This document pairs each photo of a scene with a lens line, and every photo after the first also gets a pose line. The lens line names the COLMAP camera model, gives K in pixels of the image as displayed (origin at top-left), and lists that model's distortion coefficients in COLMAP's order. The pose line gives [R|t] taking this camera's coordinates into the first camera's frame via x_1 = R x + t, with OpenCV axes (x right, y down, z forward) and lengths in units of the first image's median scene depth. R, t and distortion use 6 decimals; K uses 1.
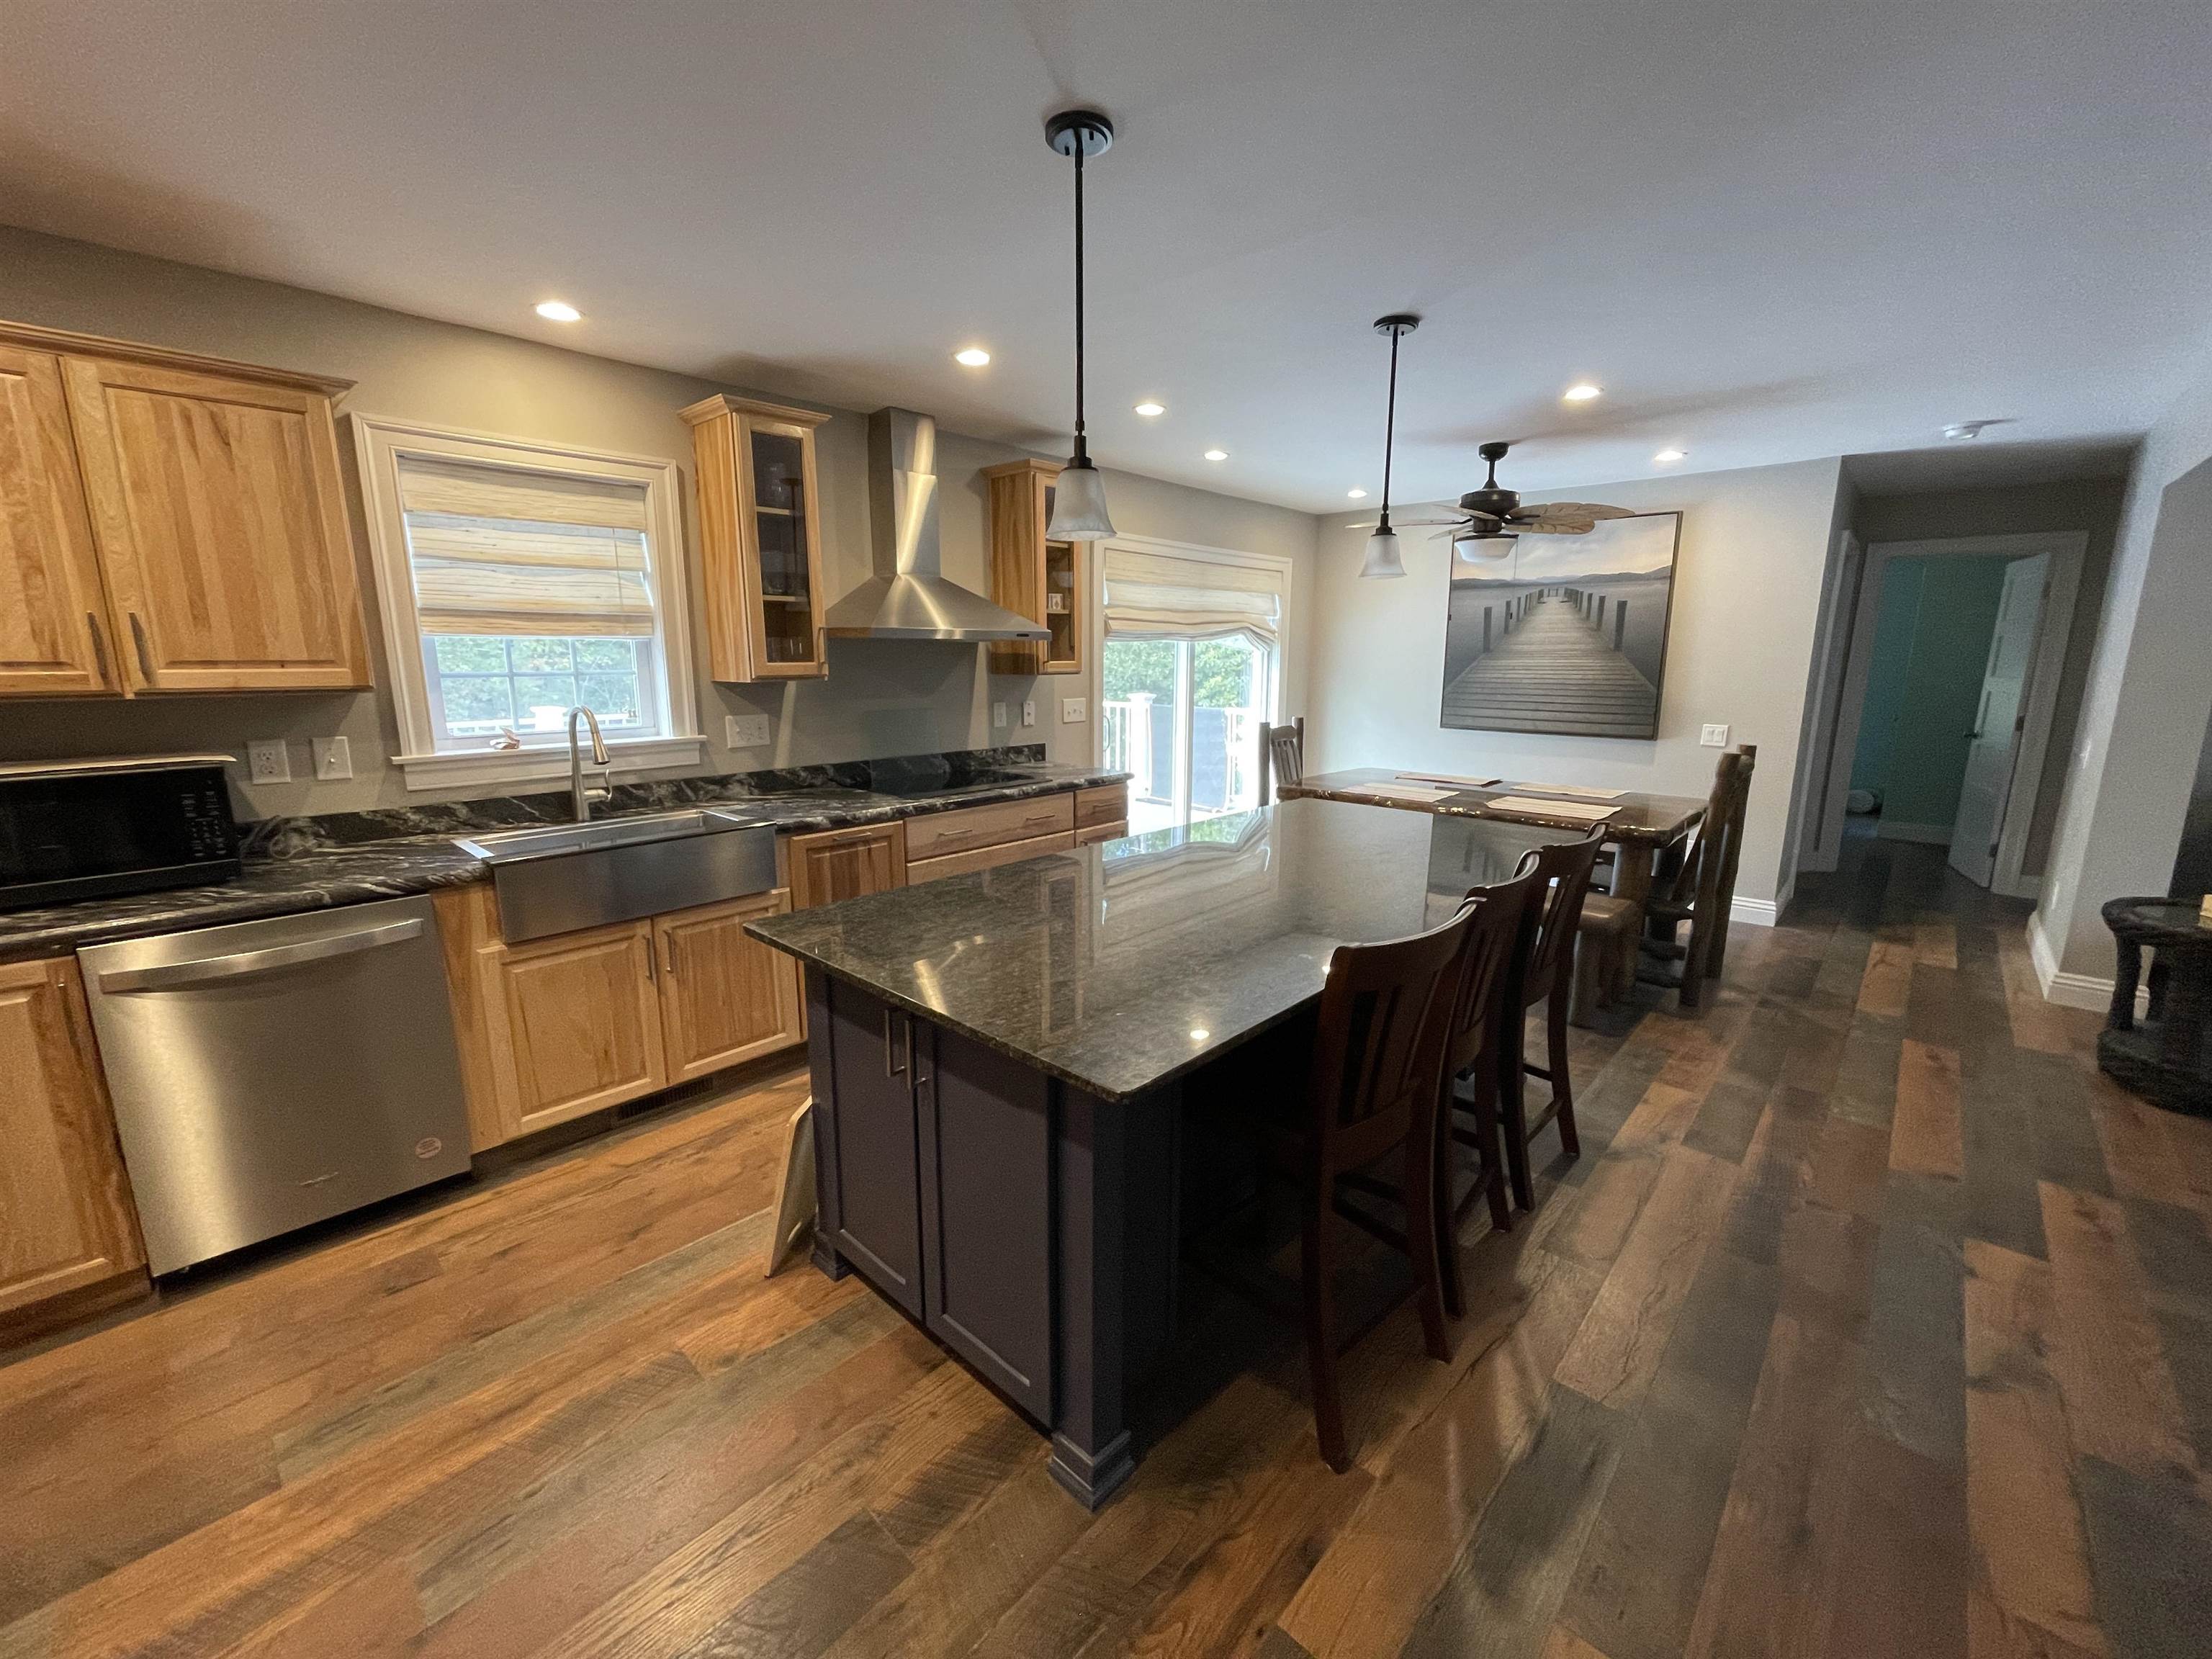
lens RADIAL K [[890.2, 0, 1100.6], [0, 890.2, 825.1], [0, 0, 1]] dist [-0.000071, -0.000279]
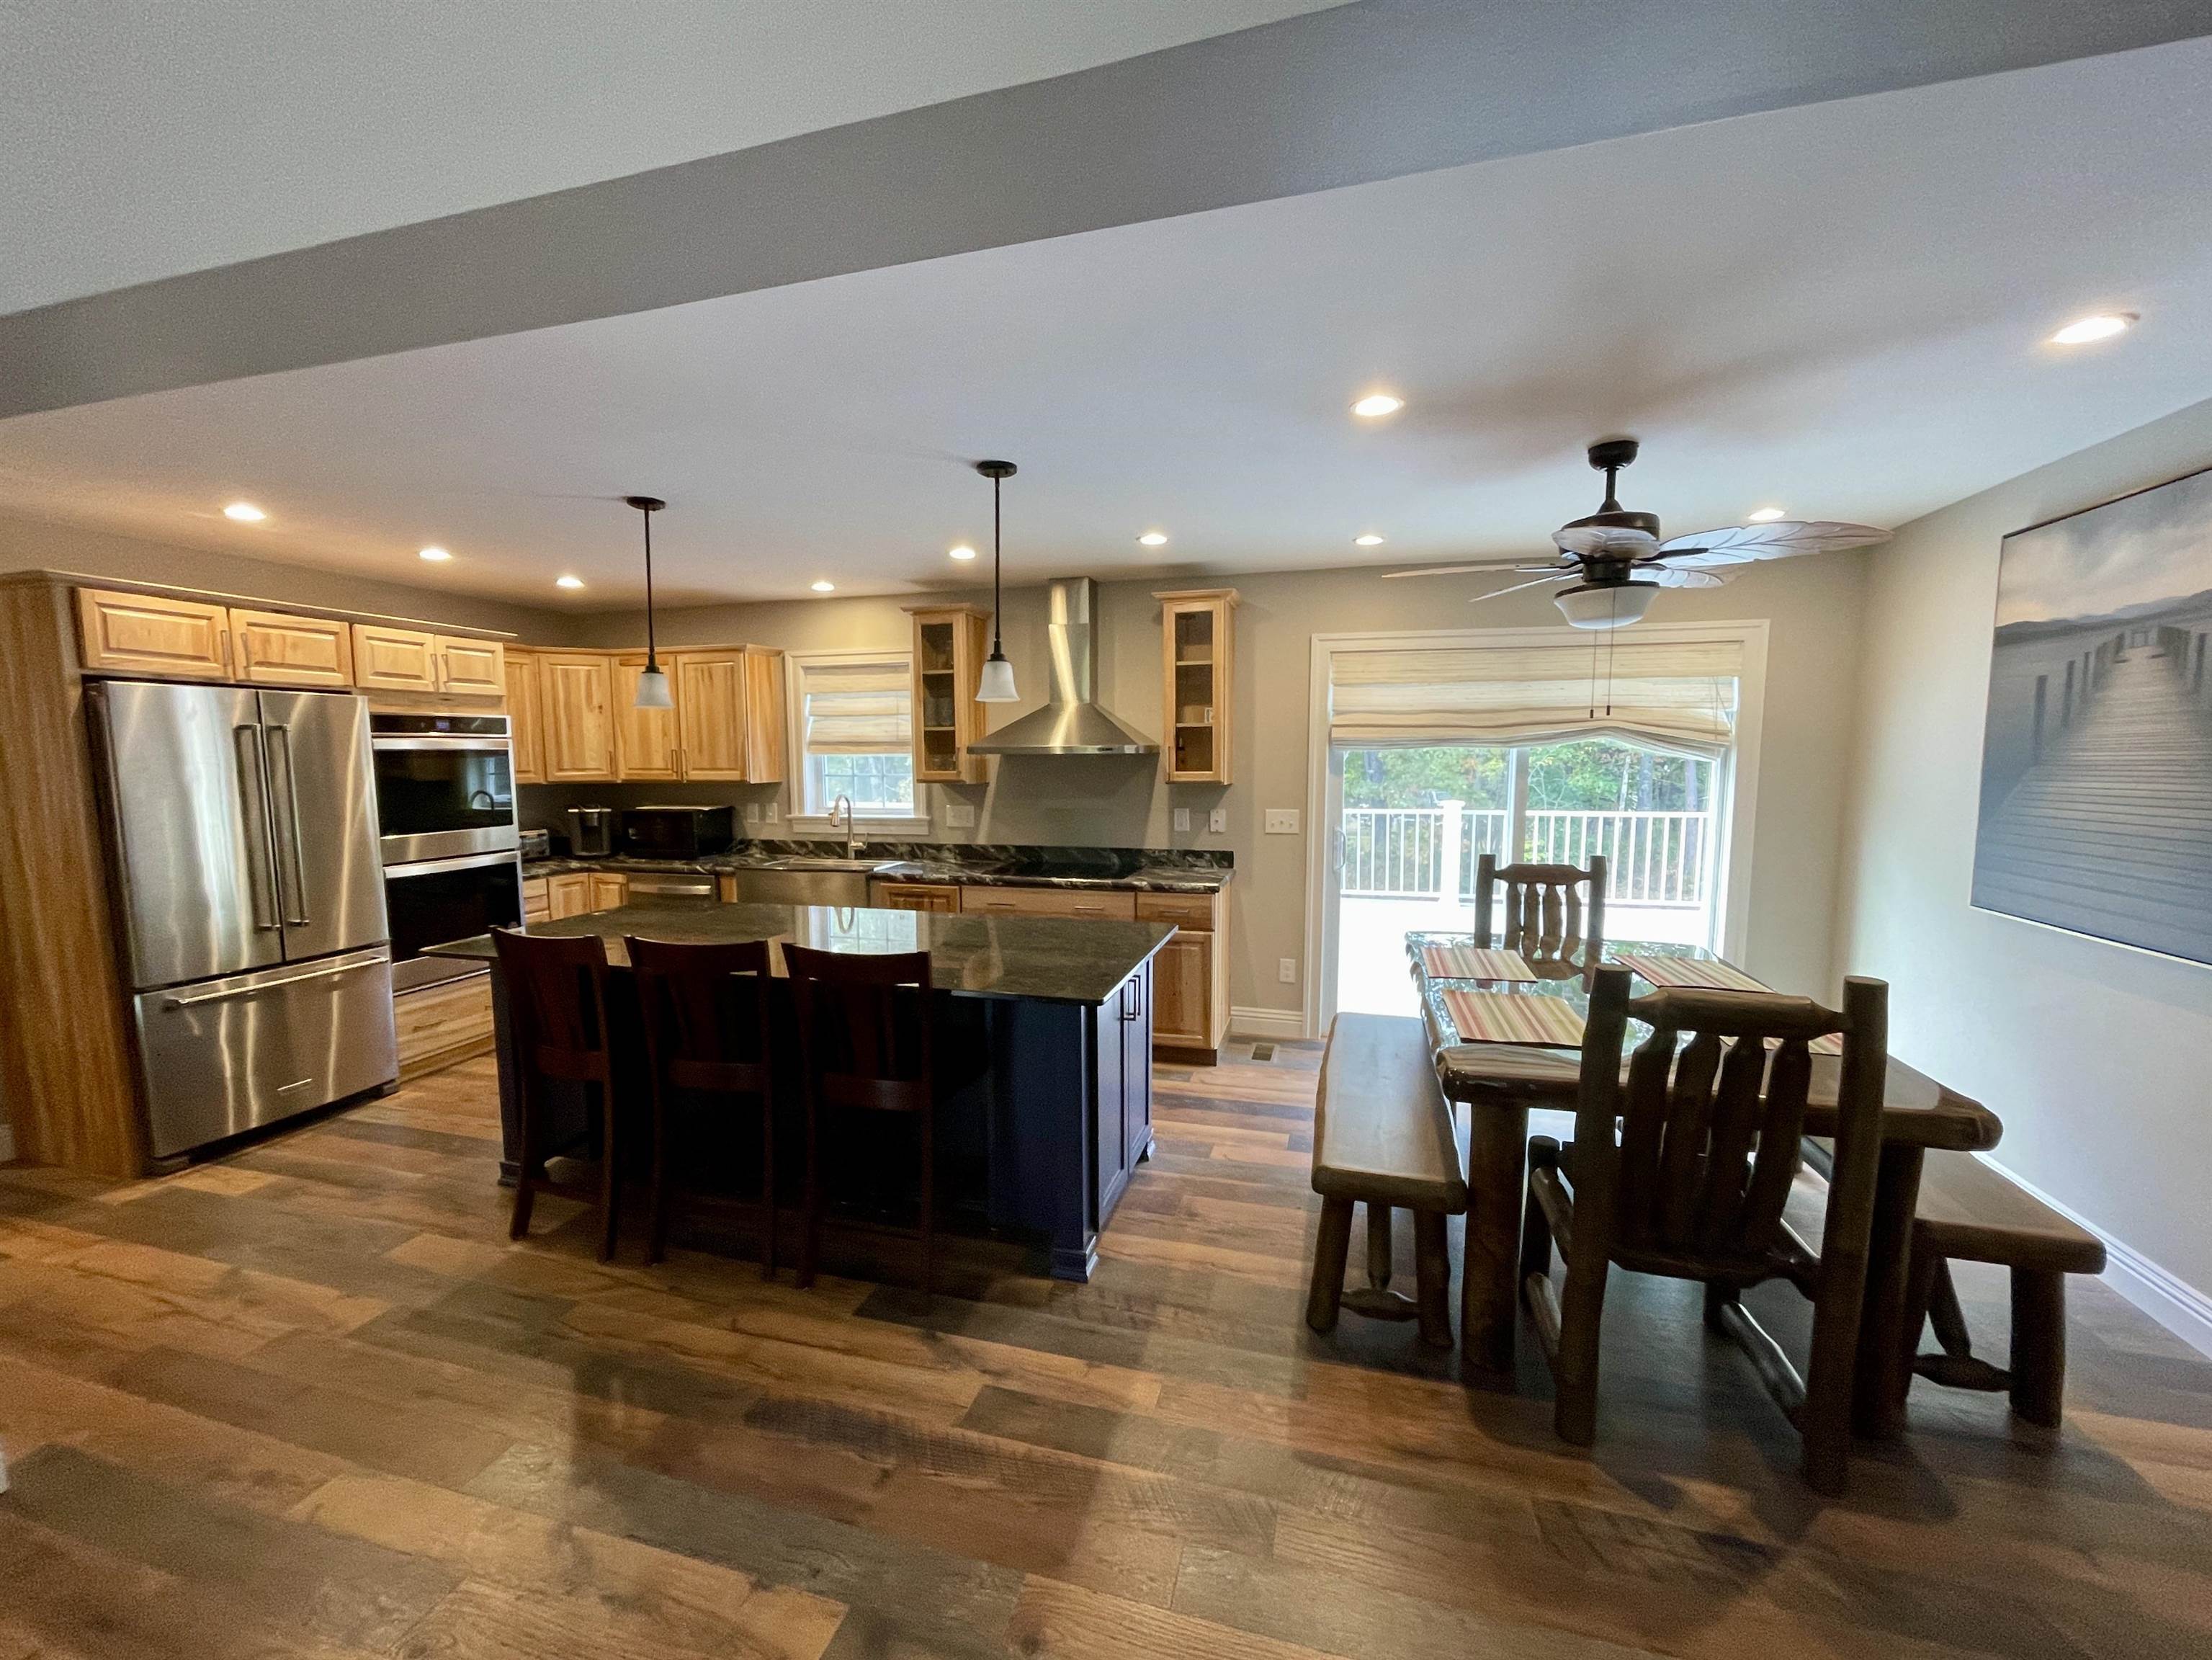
lens RADIAL K [[934.6, 0, 1067.7], [0, 934.6, 852.7], [0, 0, 1]] dist [0.002117, -0.000168]
pose [[0.441596, 0.092443, -0.892439, 1.067211], [-0.165278, 0.986037, 0.020355, -0.107899], [0.881860, 0.138511, 0.450708, 0.475447]]
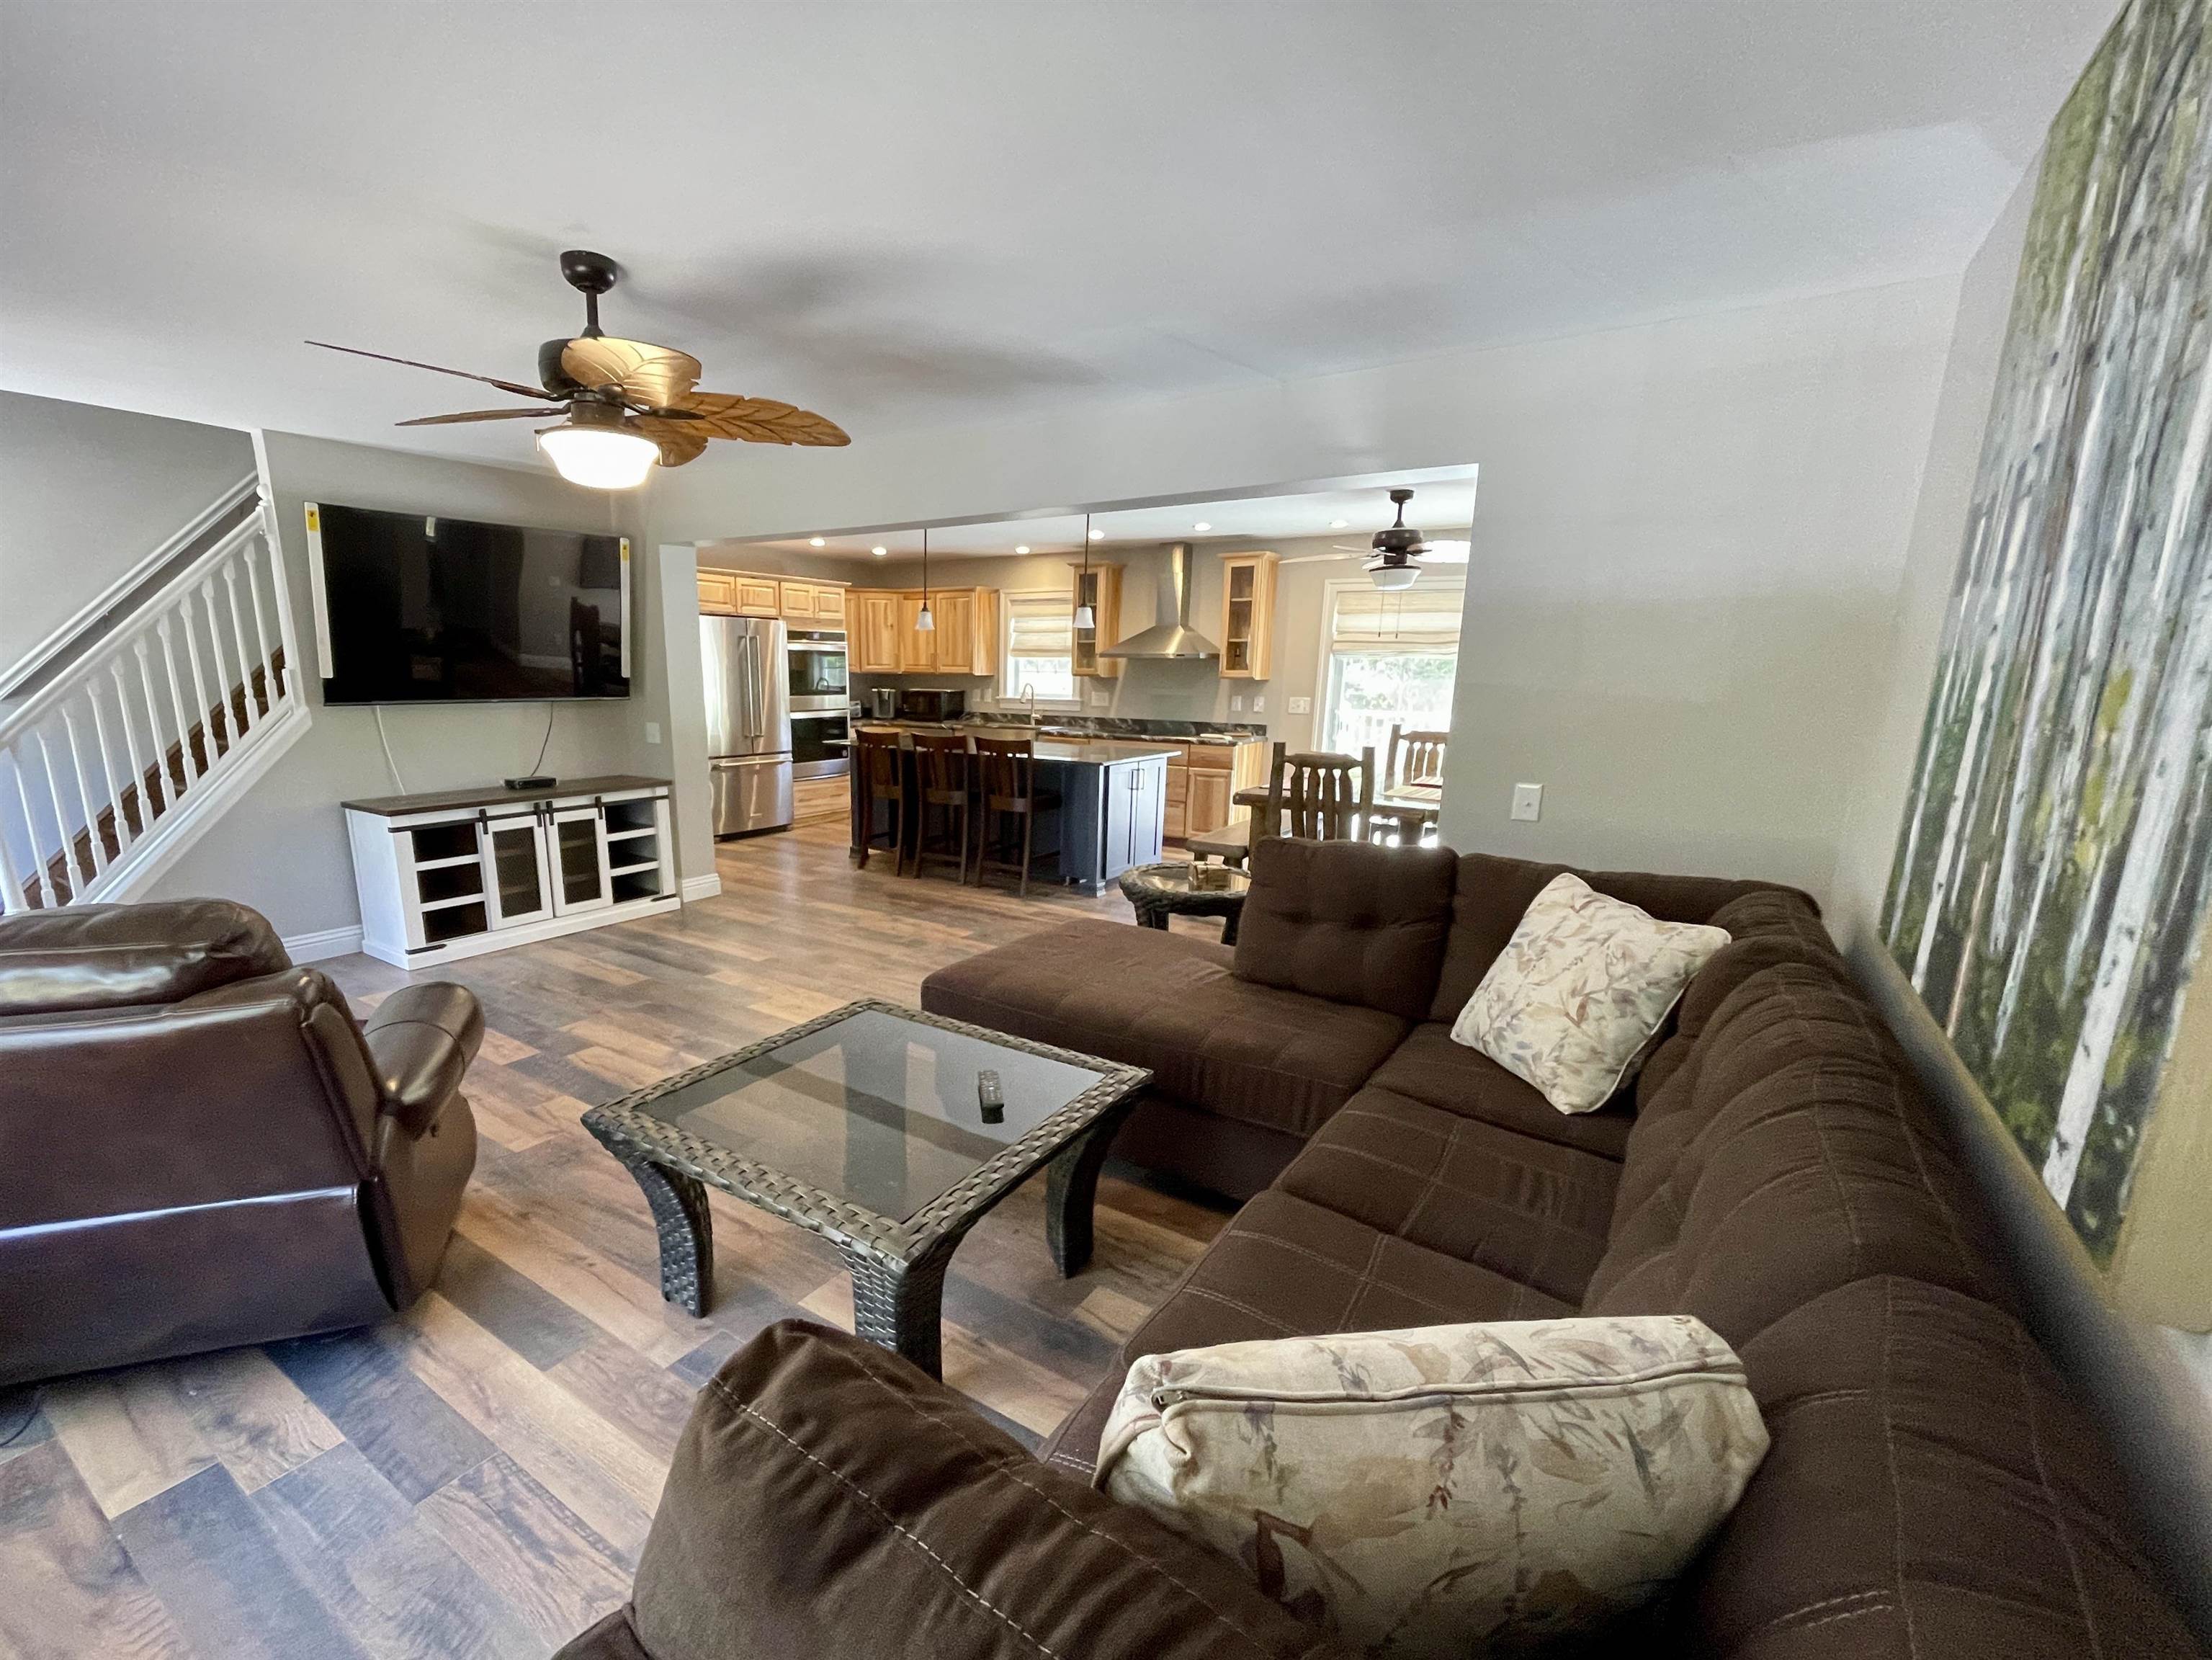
lens RADIAL K [[955.9, 0, 1005.7], [0, 955.9, 900.6], [0, 0, 1]] dist [0.000061, -0.000188]
pose [[0.139352, 0.236366, -0.961619, 2.064759], [-0.199999, 0.957800, 0.206445, -0.068702], [0.969836, 0.163554, 0.180744, 0.409868]]
